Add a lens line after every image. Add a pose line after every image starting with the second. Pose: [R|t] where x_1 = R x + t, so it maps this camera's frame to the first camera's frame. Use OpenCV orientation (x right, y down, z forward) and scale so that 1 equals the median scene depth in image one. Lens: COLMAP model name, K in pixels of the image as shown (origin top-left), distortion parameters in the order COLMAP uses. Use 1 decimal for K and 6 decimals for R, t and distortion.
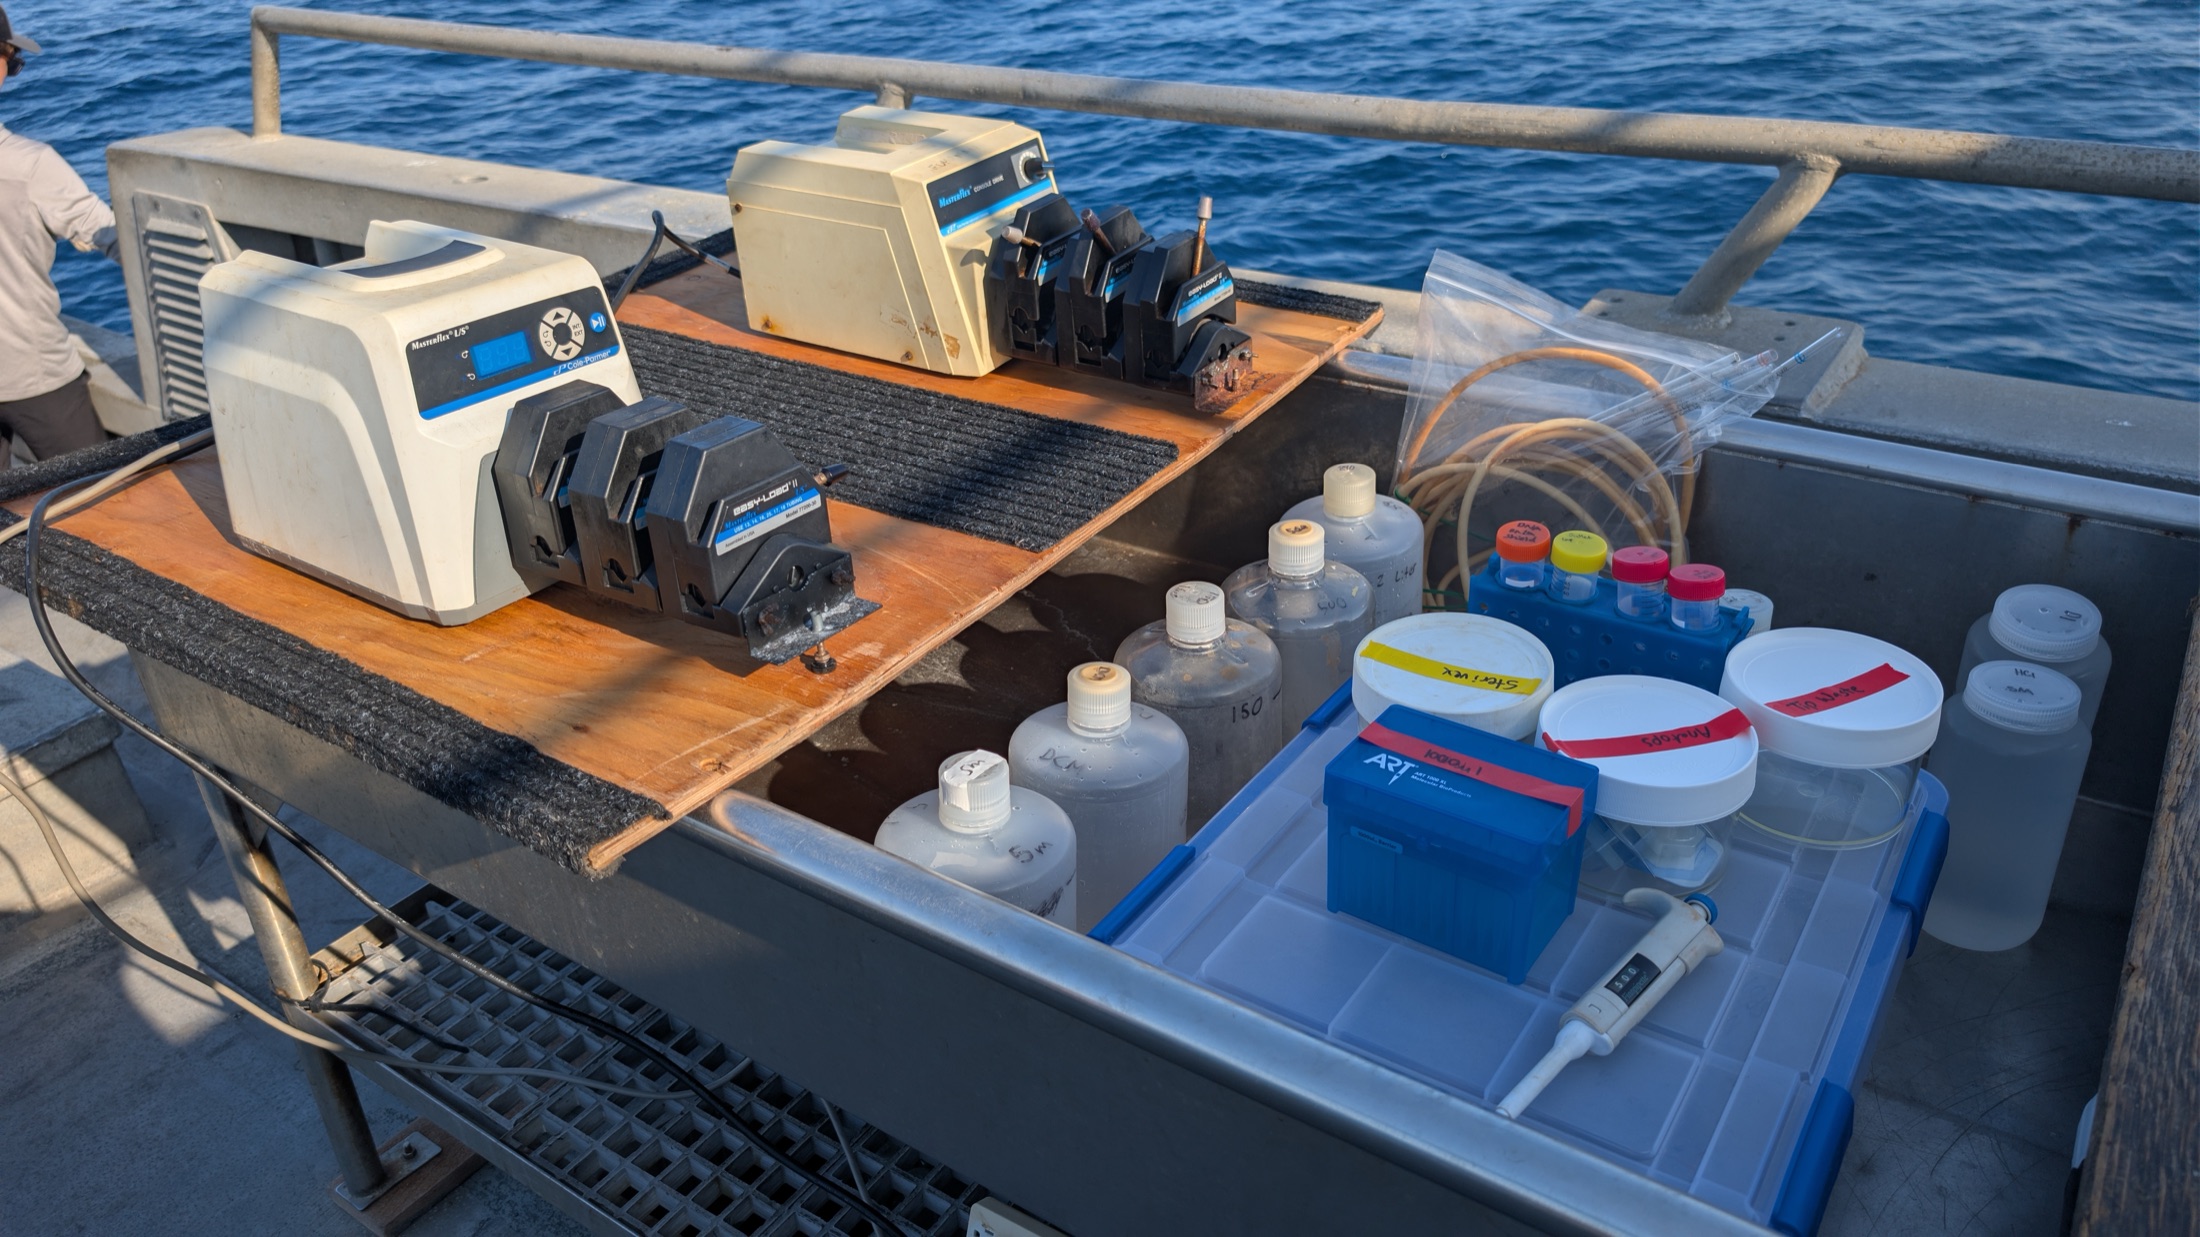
lens RADIAL K [[1576.4, 0, 1100.0], [0, 1576.4, 618.5], [0, 0, 1]] dist [0.002677, -0.002792]
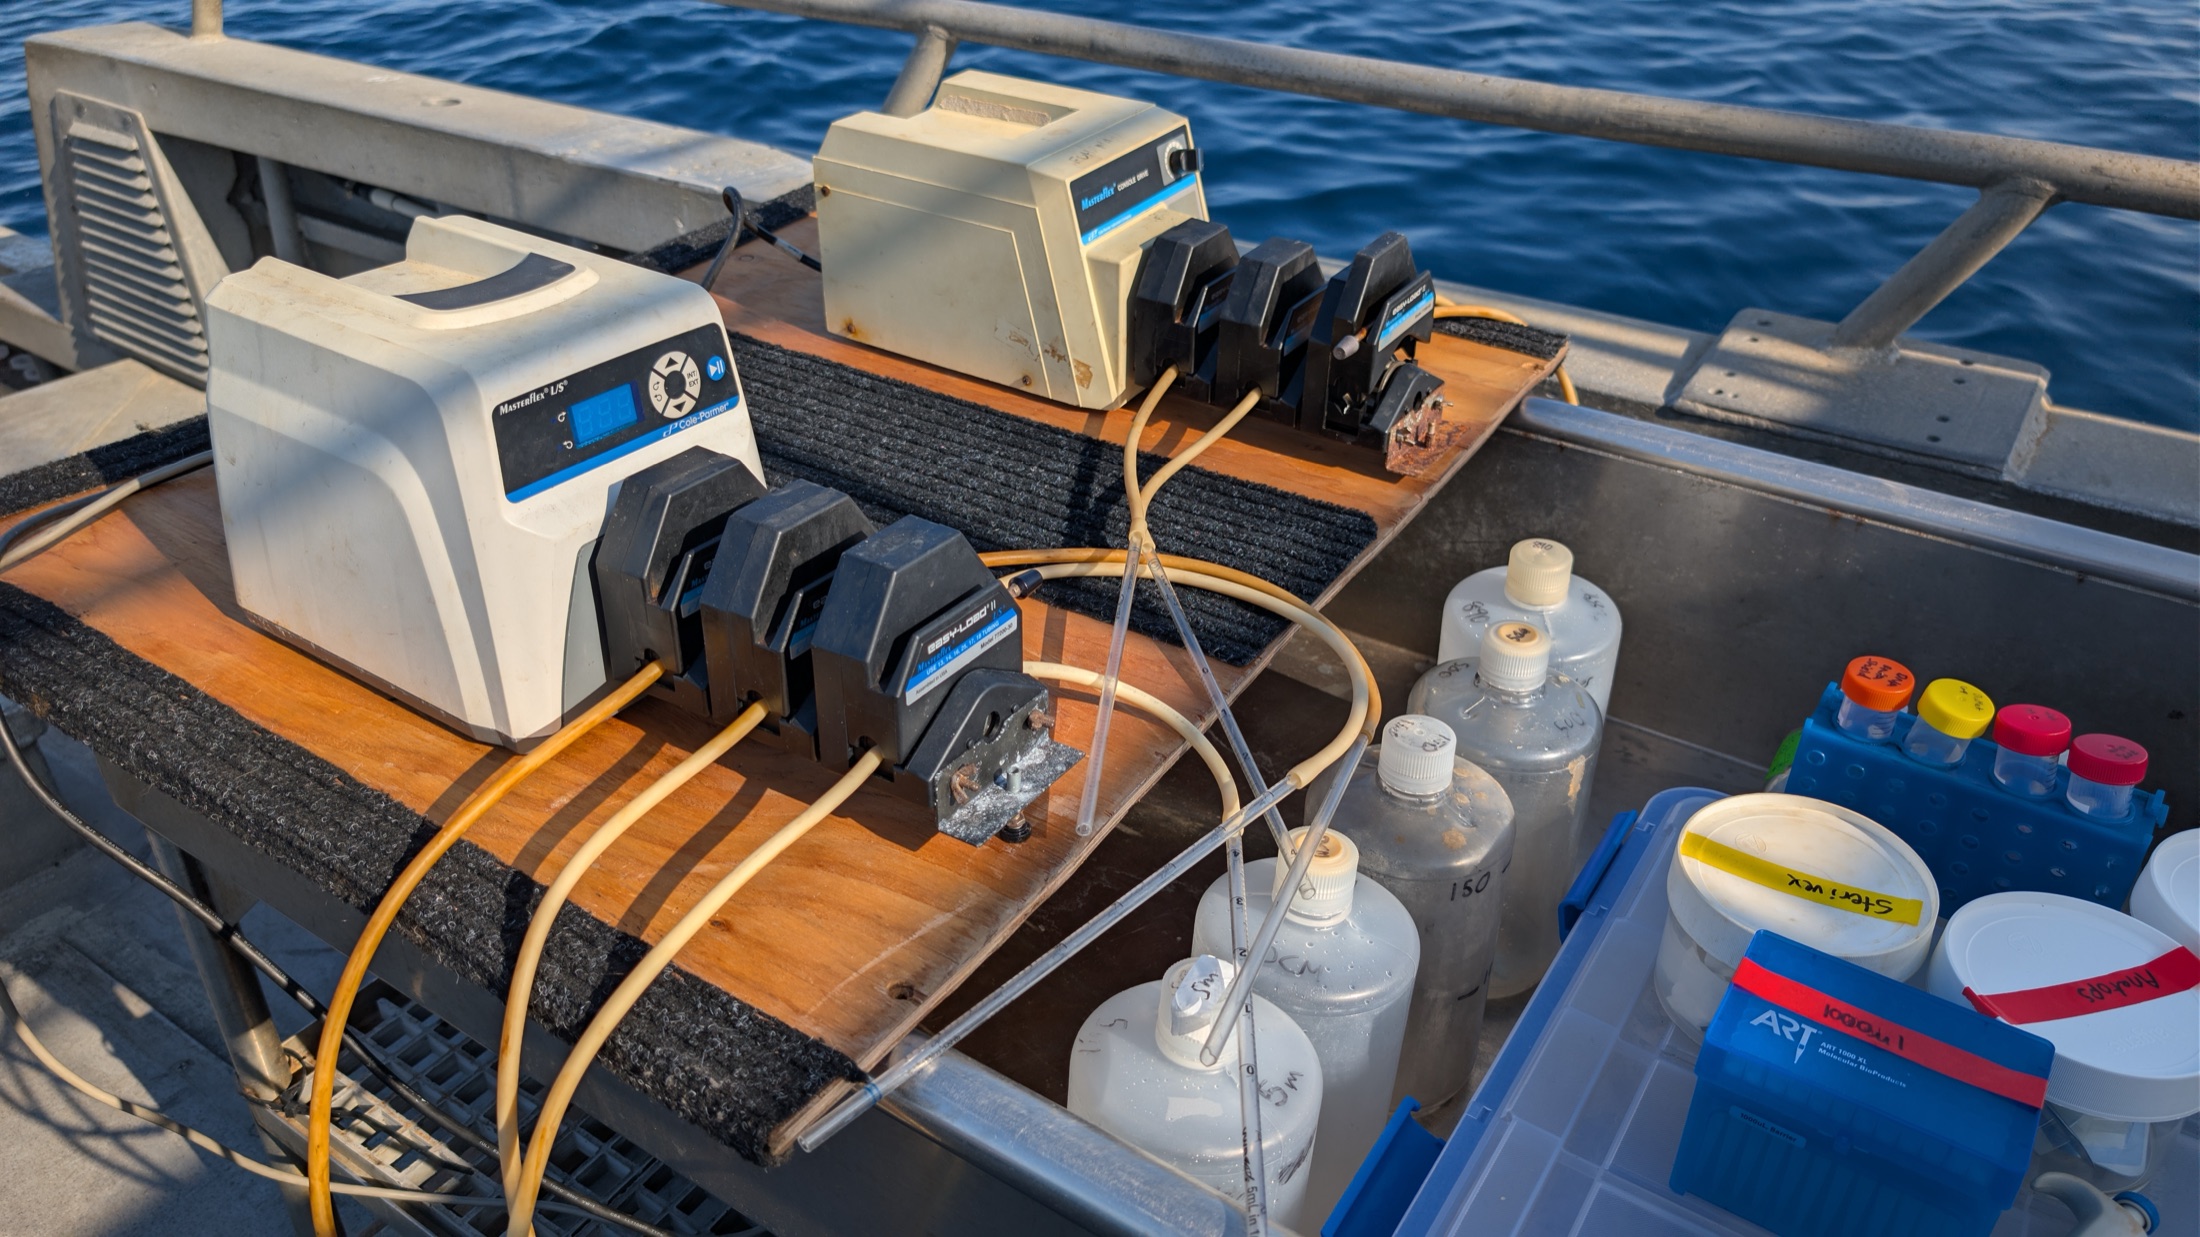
lens RADIAL K [[1592.5, 0, 1094.5], [0, 1592.5, 652.0], [0, 0, 1]] dist [-0.006361, 0.000082]
pose [[0.998509, 0.036710, 0.040409, -0.156605], [-0.039078, 0.997465, 0.059474, -0.101037], [-0.038124, -0.060965, 0.997412, 0.189469]]
